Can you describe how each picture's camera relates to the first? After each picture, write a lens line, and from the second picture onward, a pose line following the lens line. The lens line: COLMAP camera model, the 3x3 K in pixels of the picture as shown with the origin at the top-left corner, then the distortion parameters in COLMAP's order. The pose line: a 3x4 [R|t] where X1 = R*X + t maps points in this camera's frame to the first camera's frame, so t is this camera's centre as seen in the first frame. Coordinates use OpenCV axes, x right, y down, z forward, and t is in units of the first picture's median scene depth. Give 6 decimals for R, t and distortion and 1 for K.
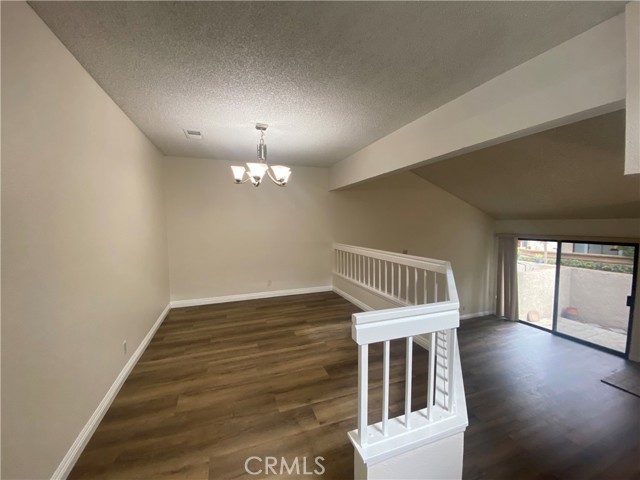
lens RADIAL K [[260.8, 0, 320.0], [0, 260.8, 240.0], [0, 0, 1]] dist [0.023250, -0.024030]
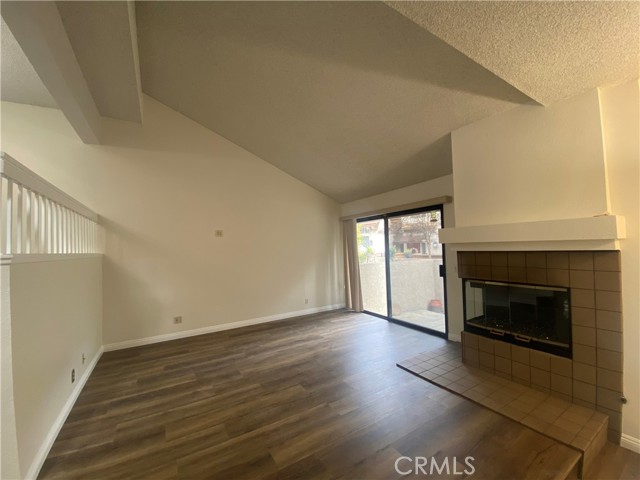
lens RADIAL K [[260.8, 0, 320.0], [0, 260.8, 240.0], [0, 0, 1]] dist [0.023250, -0.024030]
pose [[0.978901, -0.013323, 0.203899, 0.477760], [0.032735, 0.995209, -0.092131, 0.157483], [-0.201695, 0.096861, 0.974647, 0.144819]]
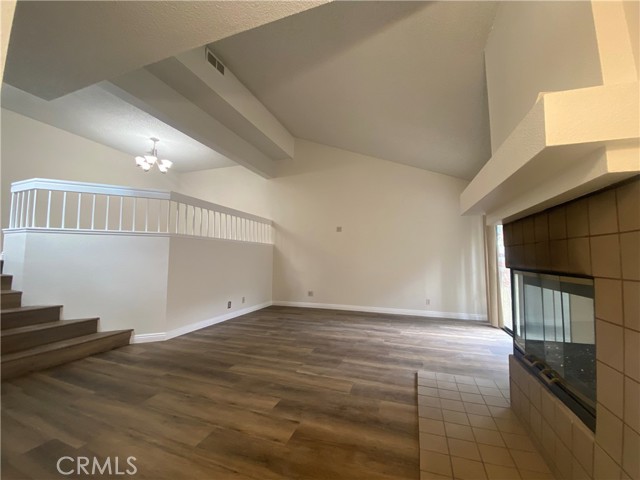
lens RADIAL K [[257.2, 0, 320.0], [0, 257.2, 240.0], [0, 0, 1]] dist [0.020590, -0.000042]
pose [[0.780151, -0.032174, -0.624763, 0.894598], [-0.053219, 0.991643, -0.117522, 0.210512], [0.623324, 0.124934, 0.771919, 0.204242]]
